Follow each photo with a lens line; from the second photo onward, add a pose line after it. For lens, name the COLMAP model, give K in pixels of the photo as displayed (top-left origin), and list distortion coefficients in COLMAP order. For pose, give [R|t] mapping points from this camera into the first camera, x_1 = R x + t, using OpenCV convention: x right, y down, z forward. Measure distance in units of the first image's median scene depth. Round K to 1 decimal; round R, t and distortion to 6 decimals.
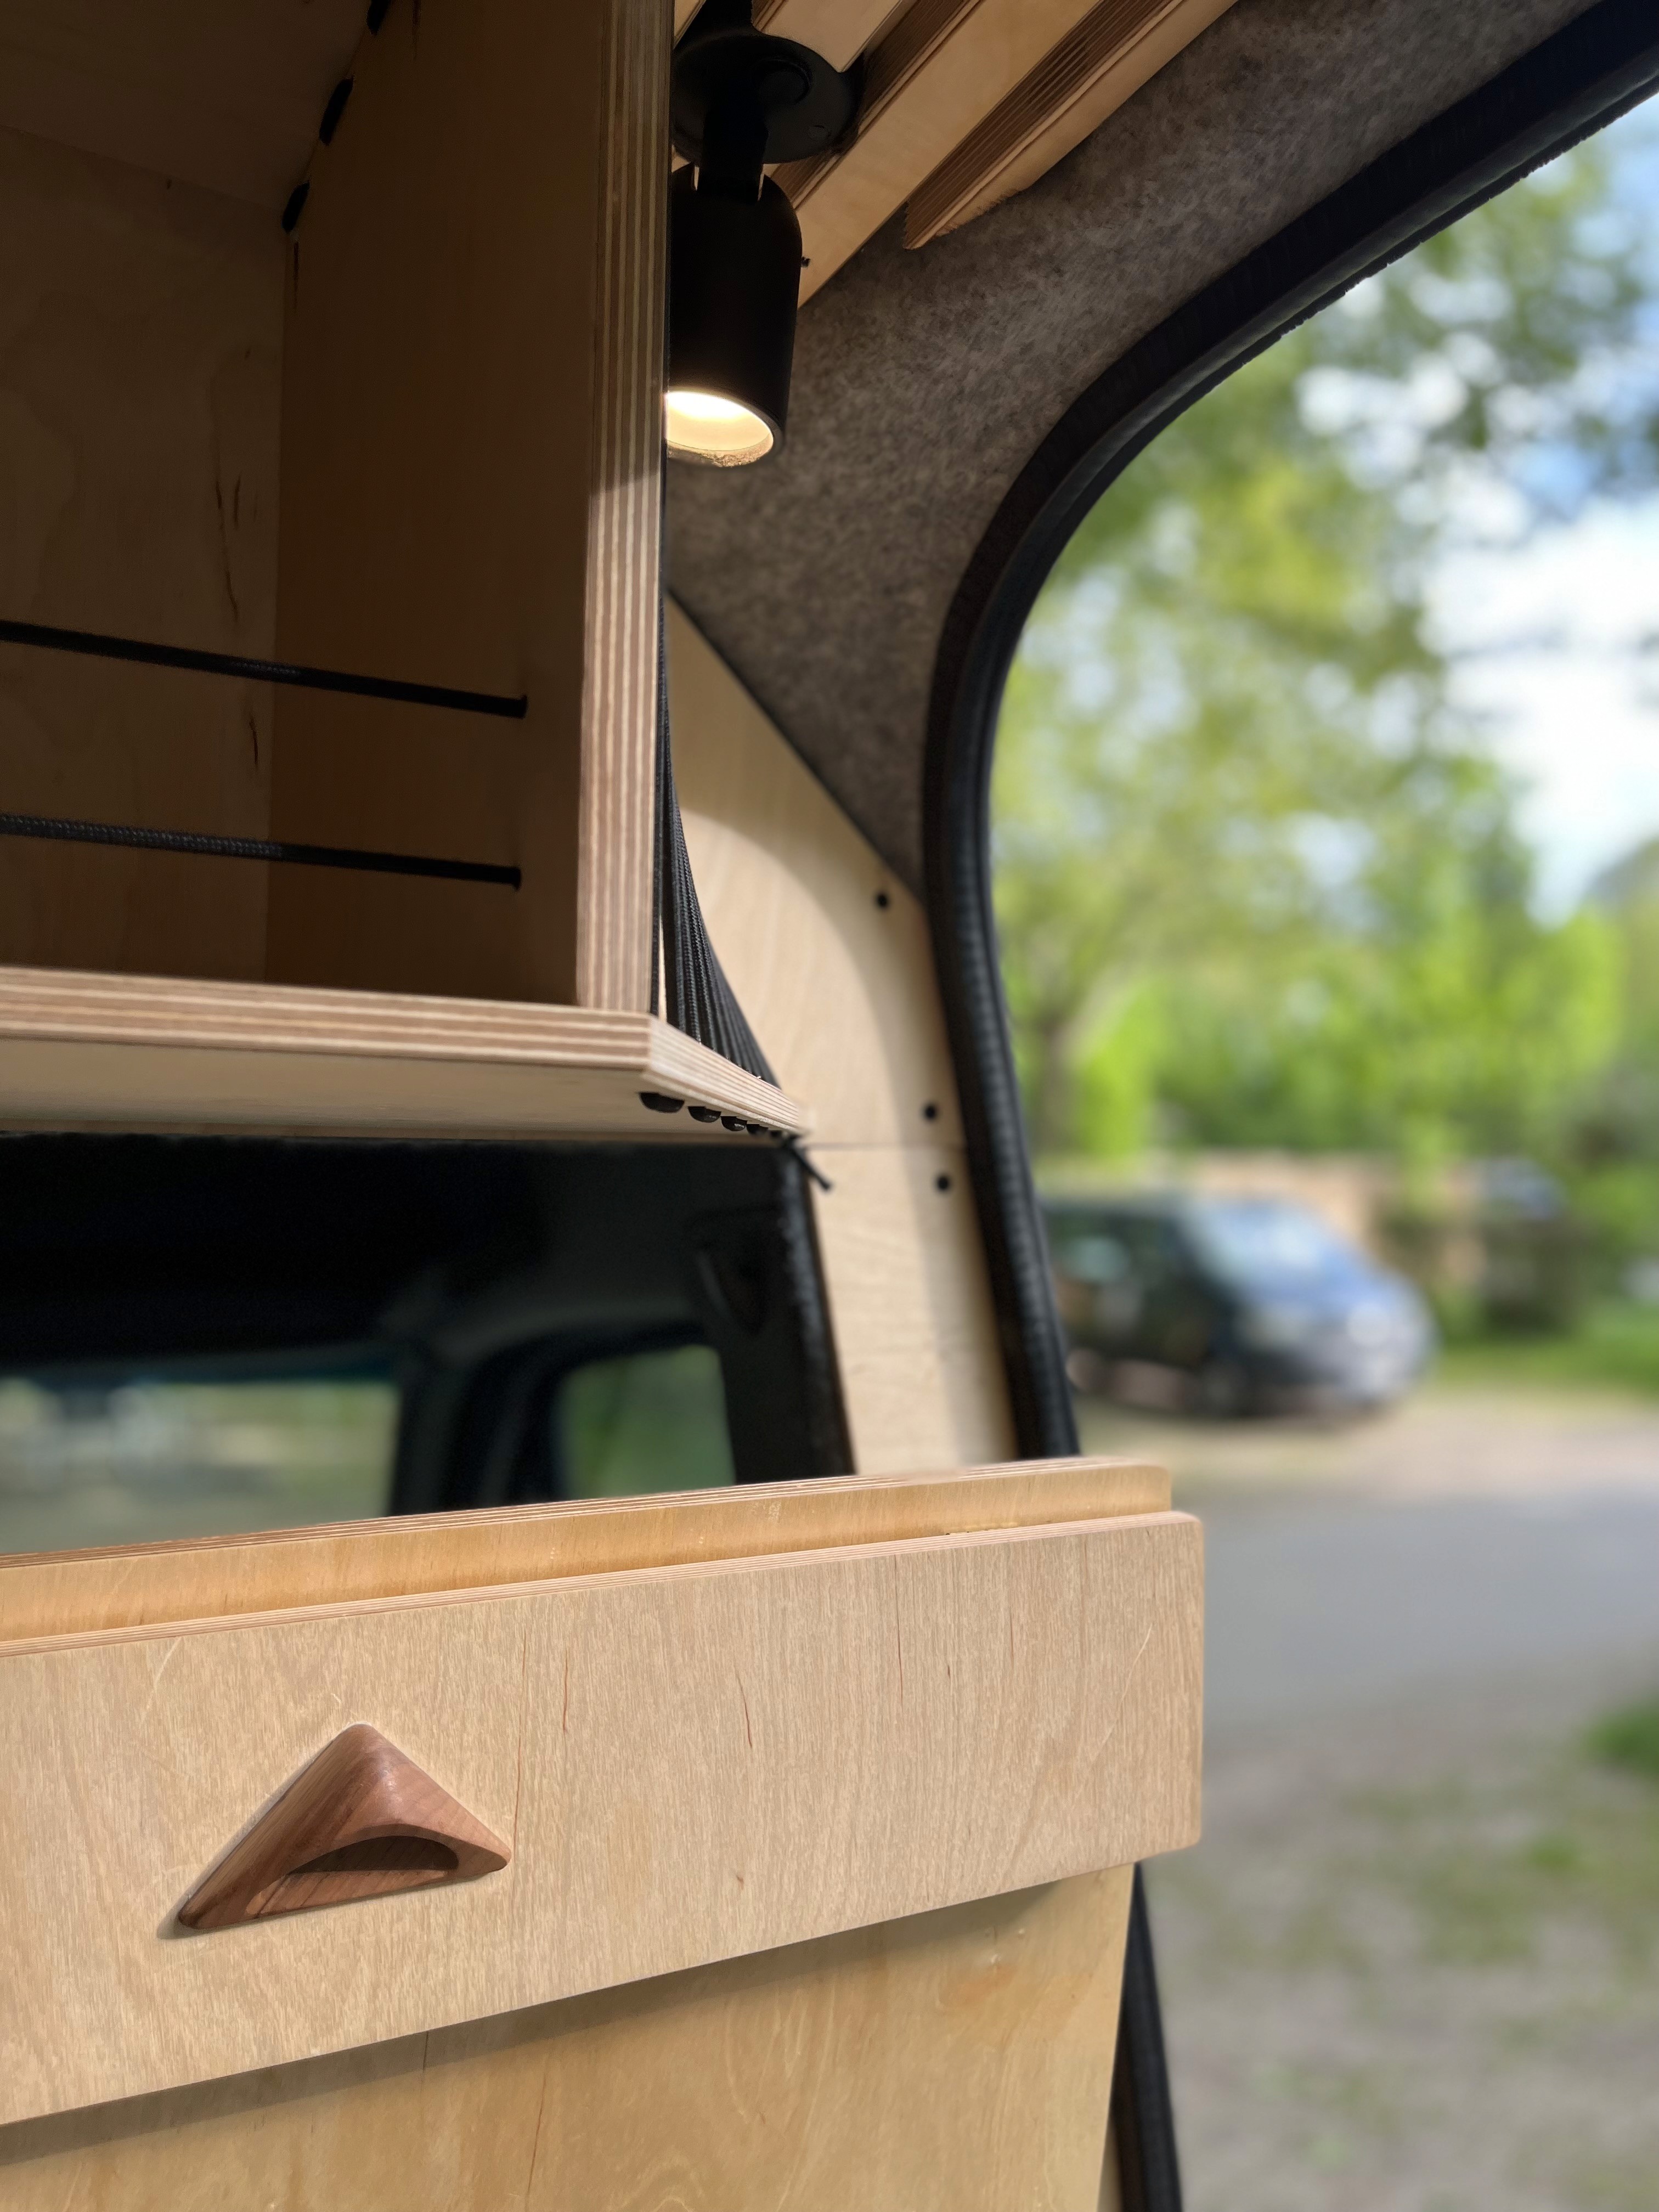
lens RADIAL K [[1687.9, 0, 828.8], [0, 1687.9, 1132.9], [0, 0, 1]] dist [0.004194, -0.001692]
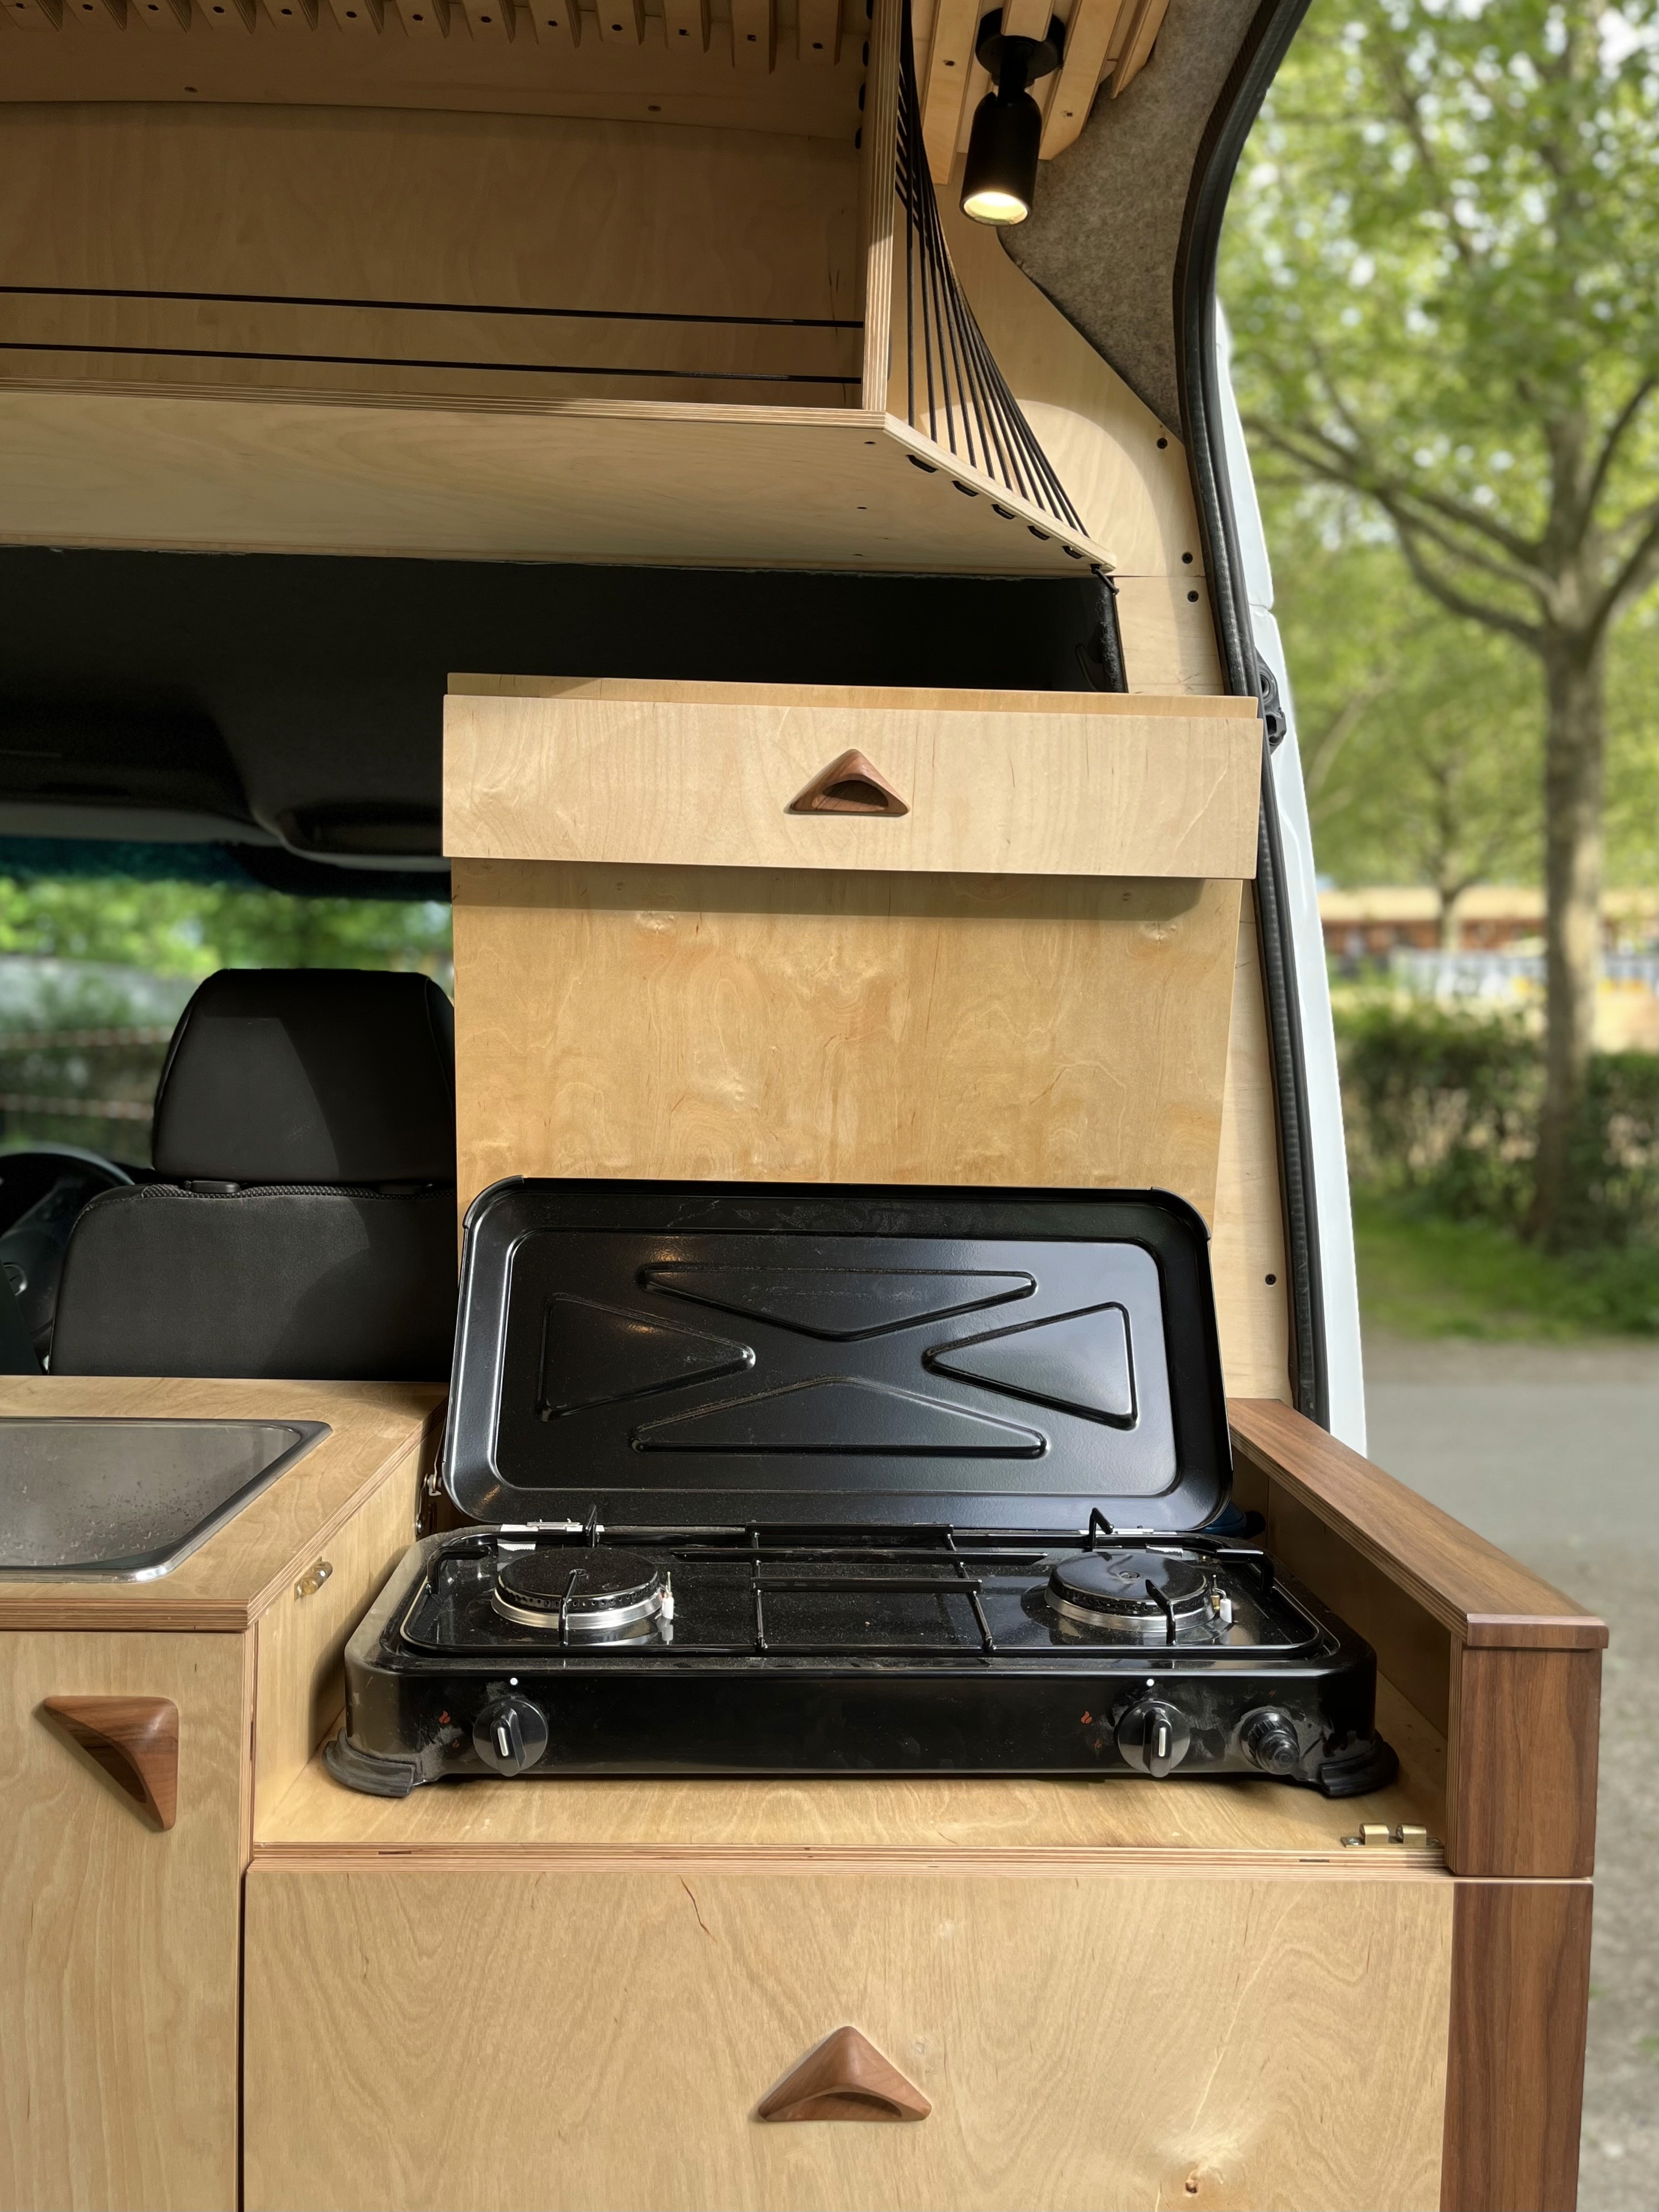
lens RADIAL K [[1660.0, 0, 829.5], [0, 1660.0, 1106.0], [0, 0, 1]] dist [0.082705, -0.113344]
pose [[0.891488, 0.039637, -0.451307, 0.635245], [0.002802, 0.995664, 0.092981, 0.467533], [0.453036, -0.084156, 0.887511, -0.993040]]
